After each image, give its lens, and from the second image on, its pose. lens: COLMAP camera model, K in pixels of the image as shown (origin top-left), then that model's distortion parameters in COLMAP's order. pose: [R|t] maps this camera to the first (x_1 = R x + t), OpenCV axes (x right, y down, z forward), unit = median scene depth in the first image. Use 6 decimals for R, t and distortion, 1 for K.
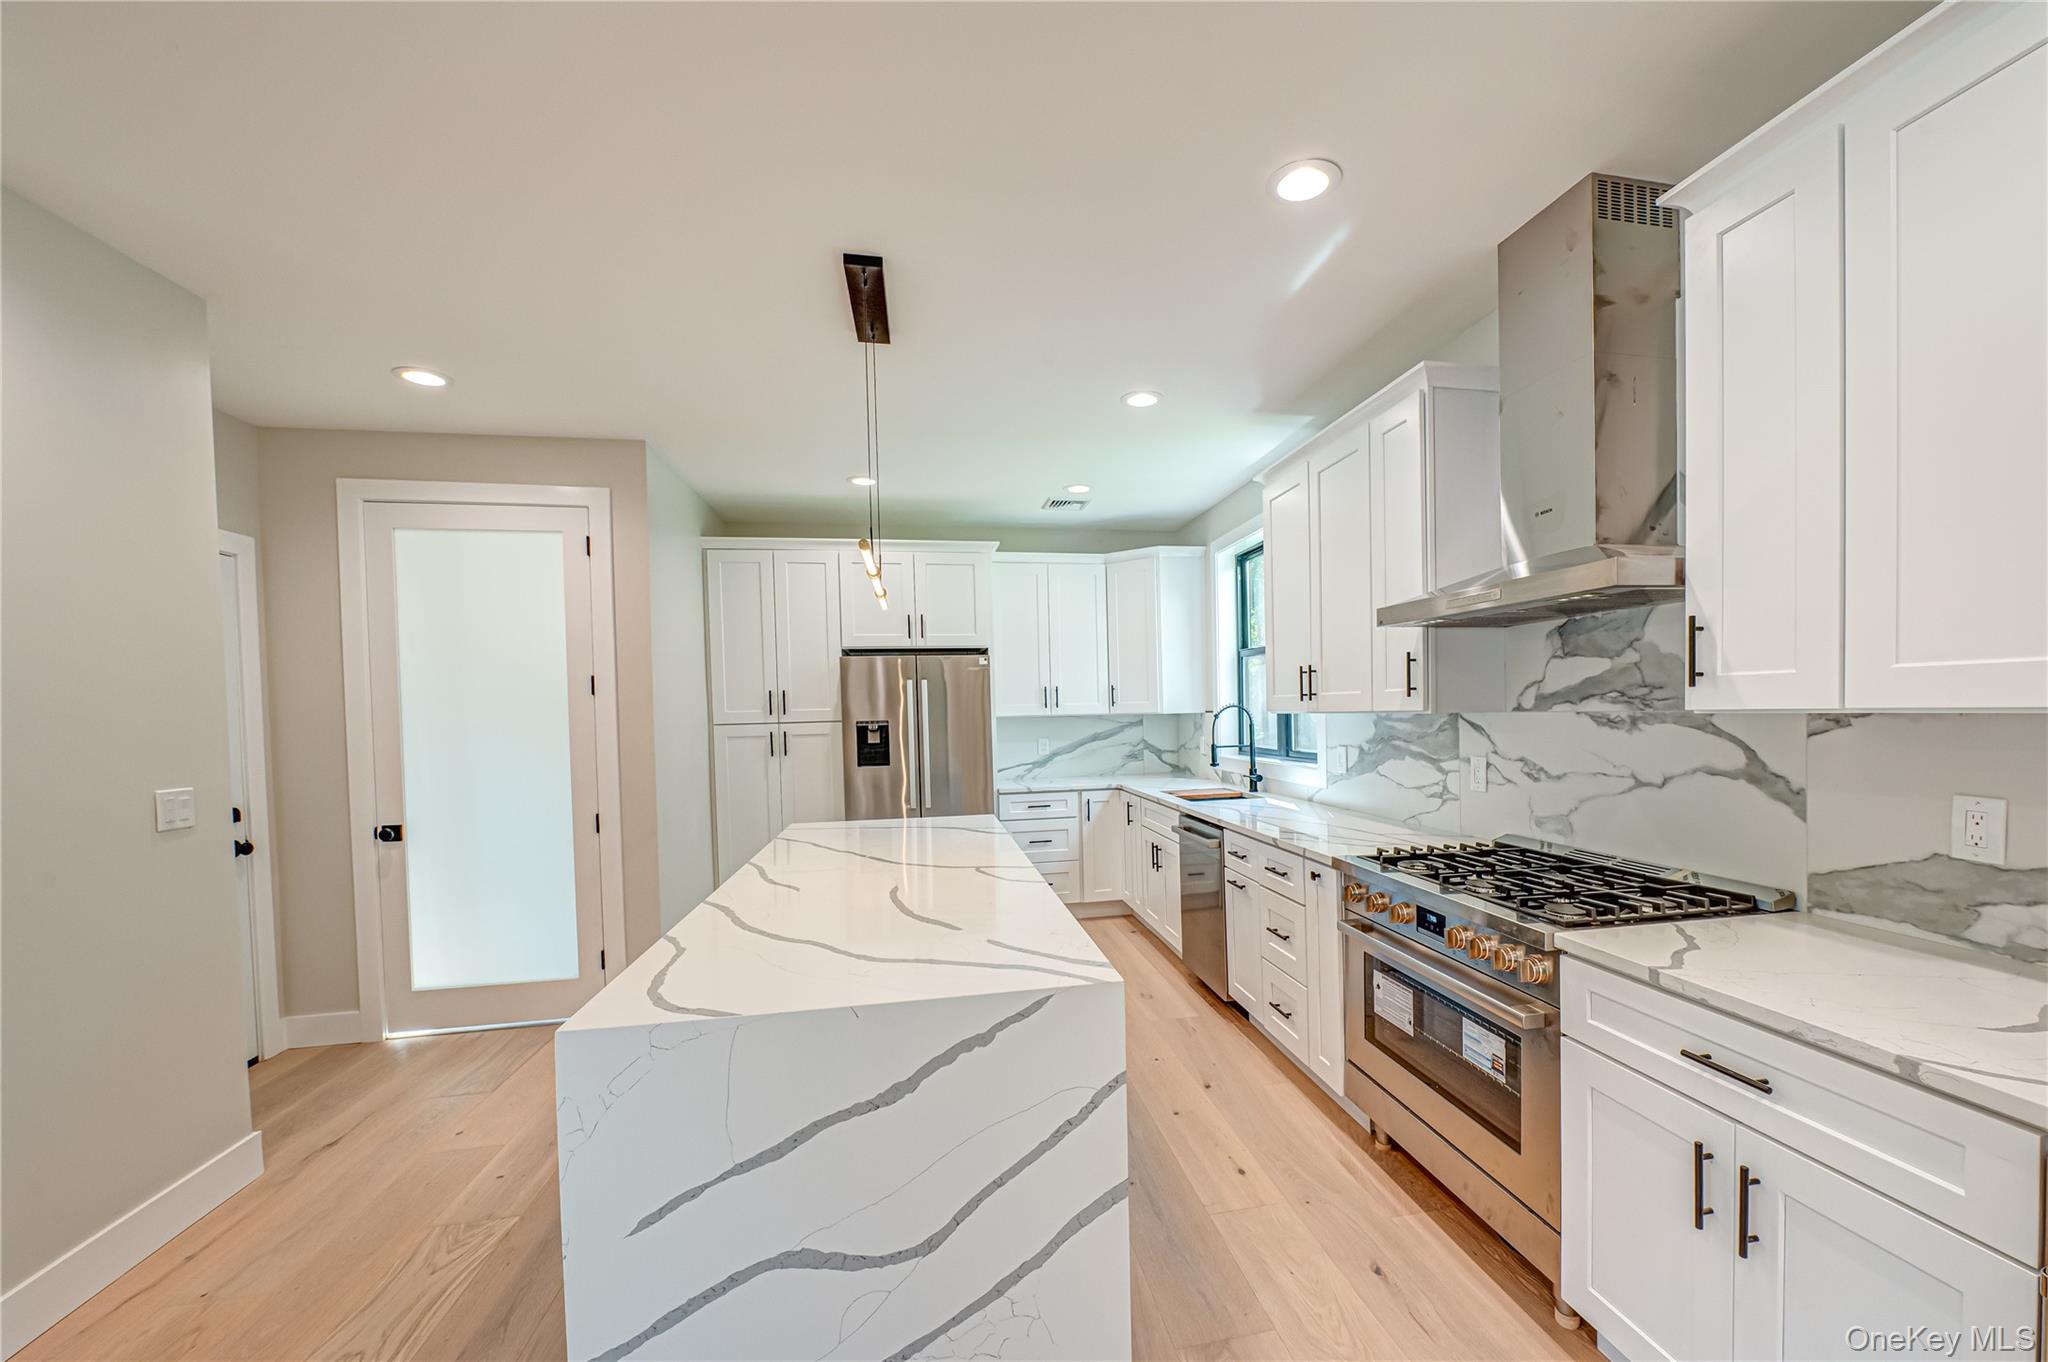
lens RADIAL K [[806.8, 0, 1084.8], [0, 806.8, 729.6], [0, 0, 1]] dist [-0.001477, -0.002203]
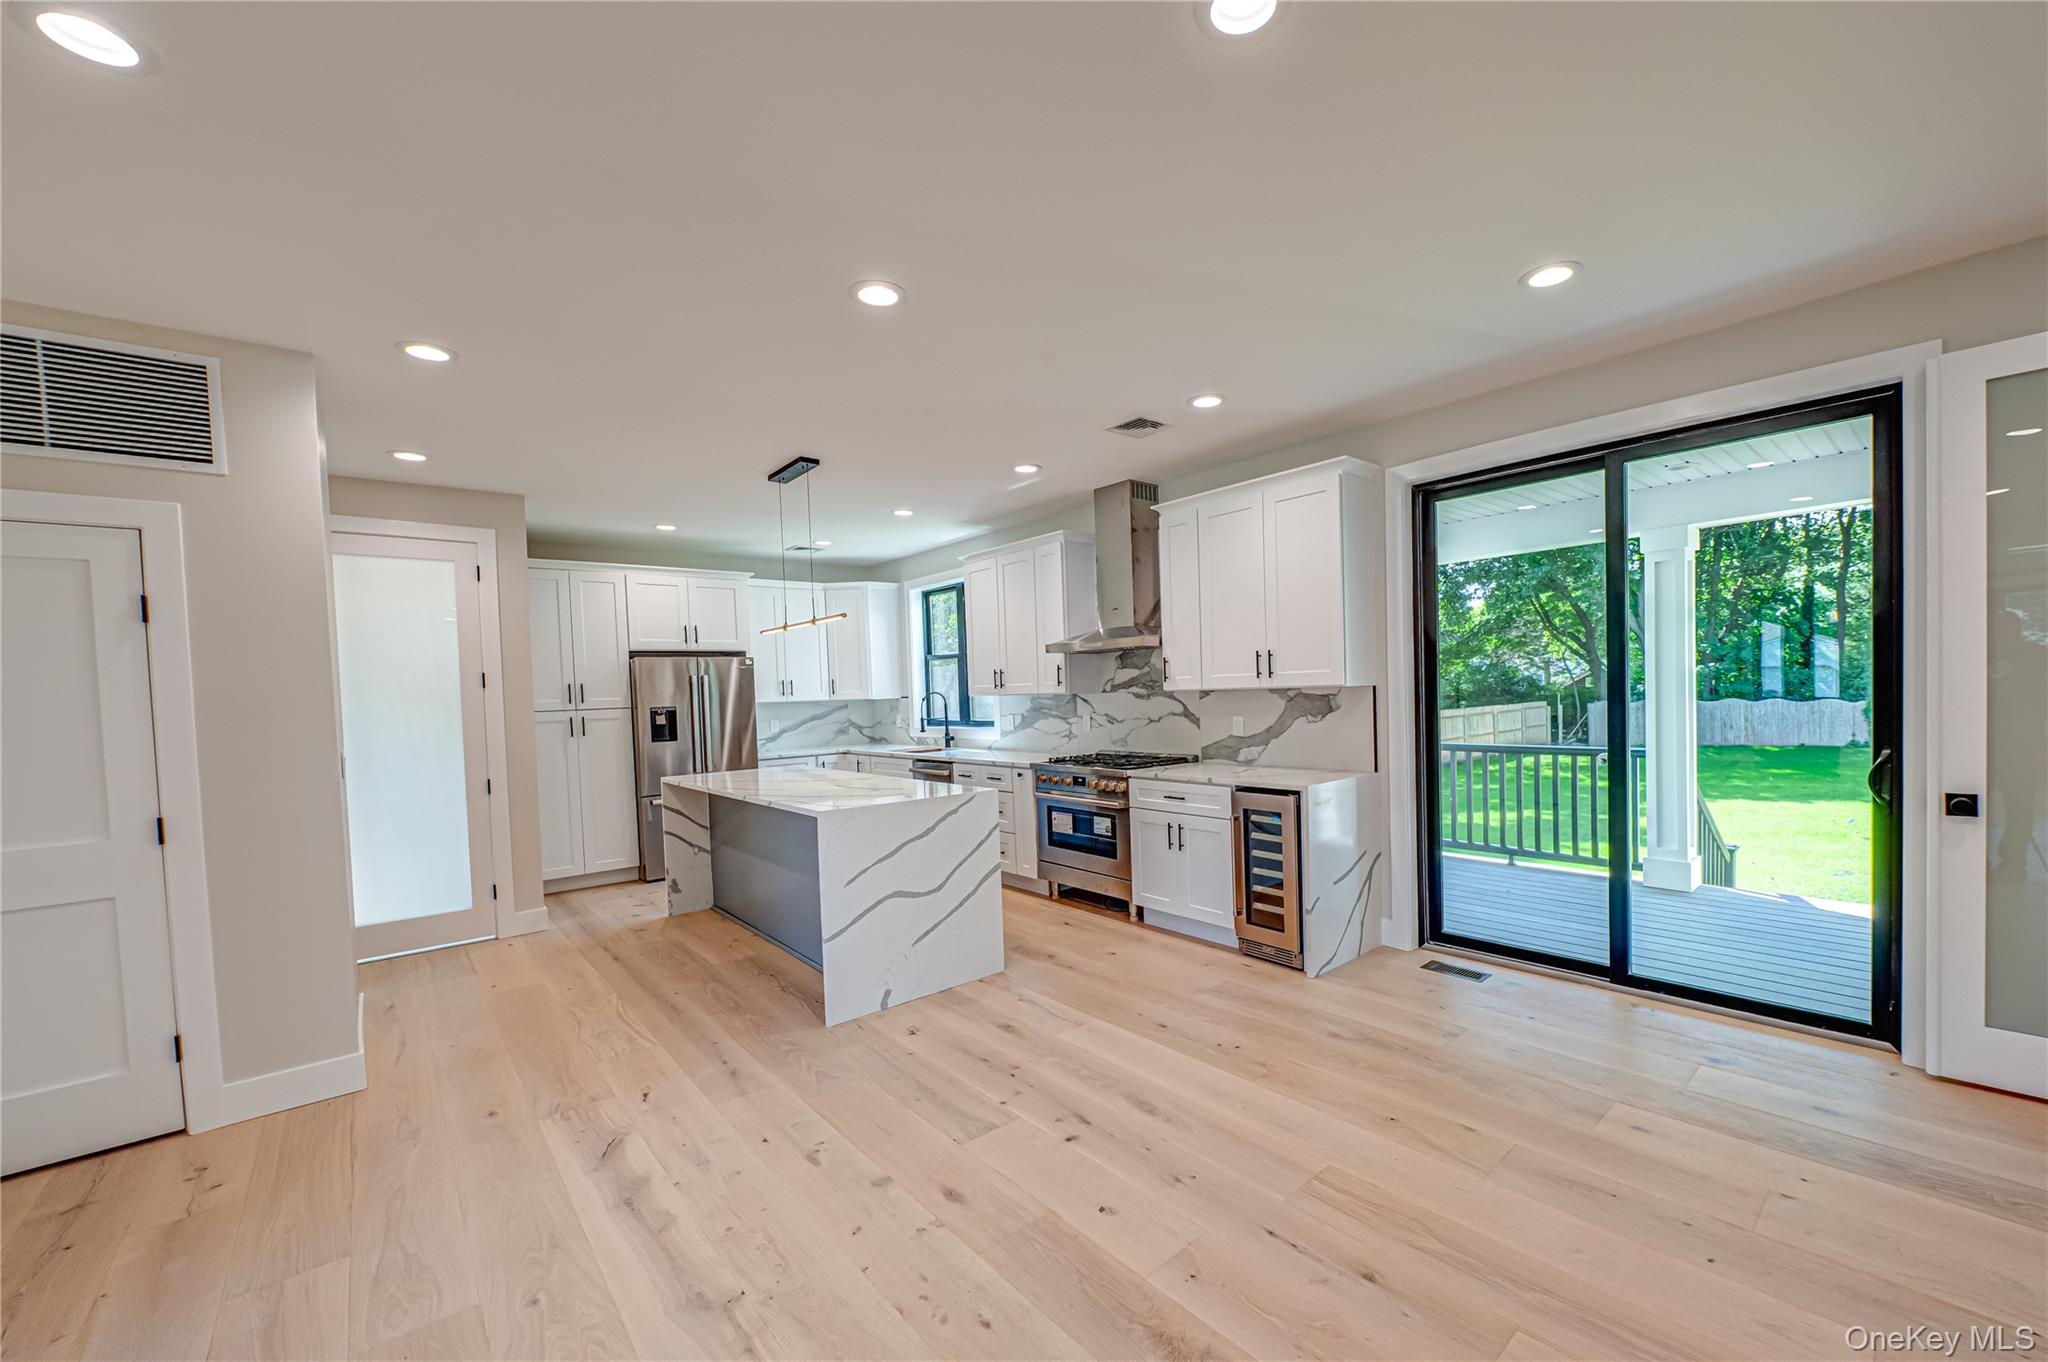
lens RADIAL K [[805.7, 0, 1084.0], [0, 805.7, 713.8], [0, 0, 1]] dist [-0.002616, -0.001681]
pose [[0.867590, -0.021545, 0.496813, -0.601499], [0.025703, 0.999668, -0.001533, 0.037227], [-0.496615, 0.014099, 0.867856, -0.875227]]
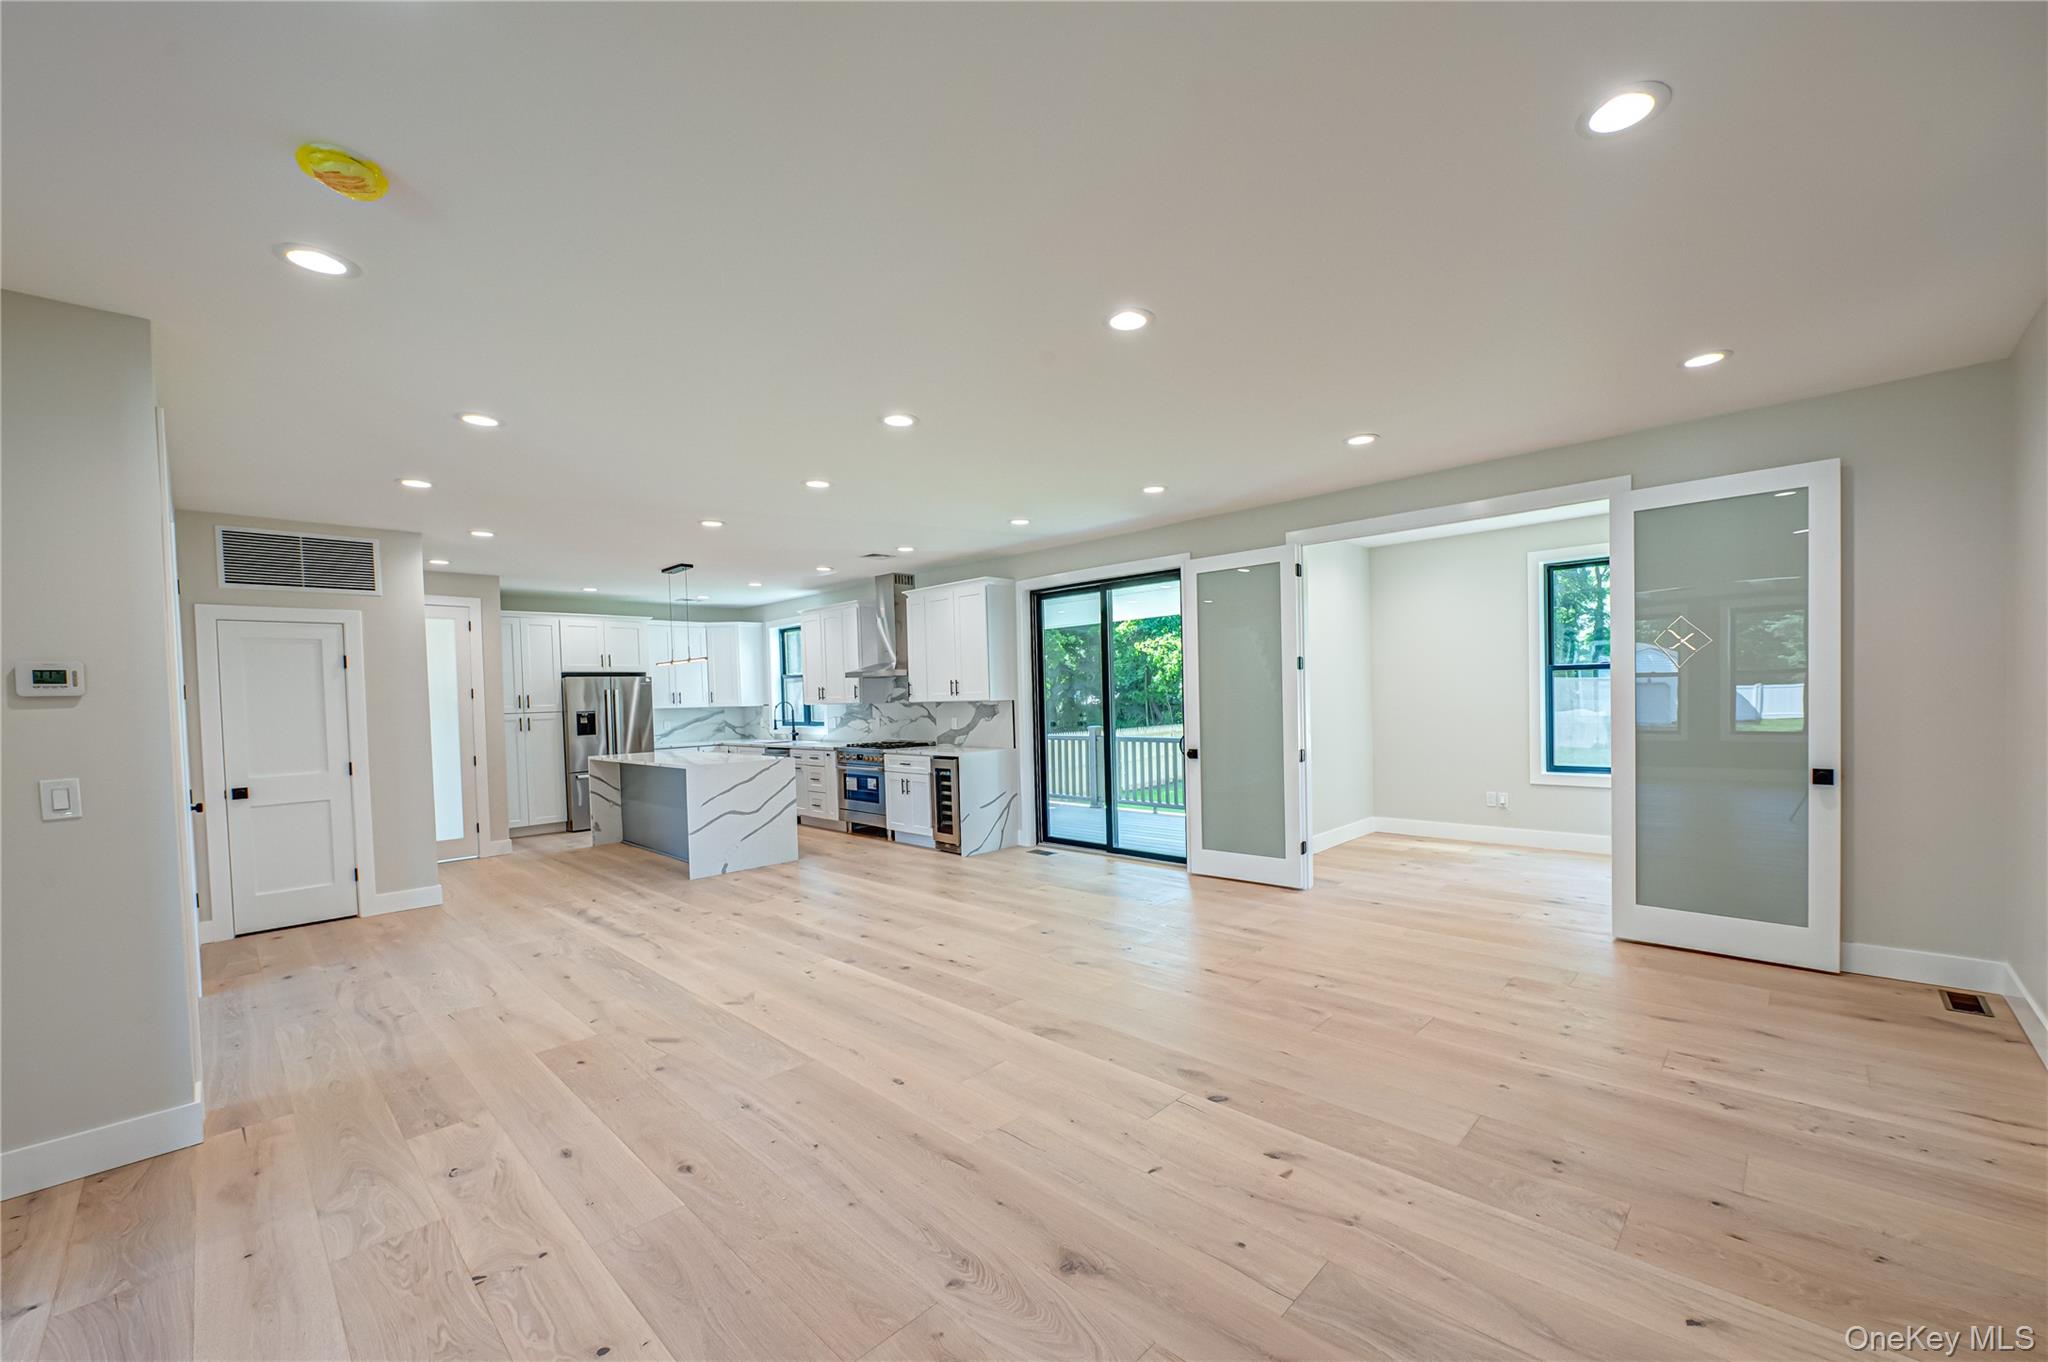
lens RADIAL K [[805.7, 0, 1084.0], [0, 805.7, 713.8], [0, 0, 1]] dist [-0.002616, -0.001681]
pose [[0.811639, -0.013982, 0.583992, -0.784545], [0.023549, 0.999684, -0.008794, 0.074090], [-0.583685, 0.020890, 0.811712, -2.279066]]
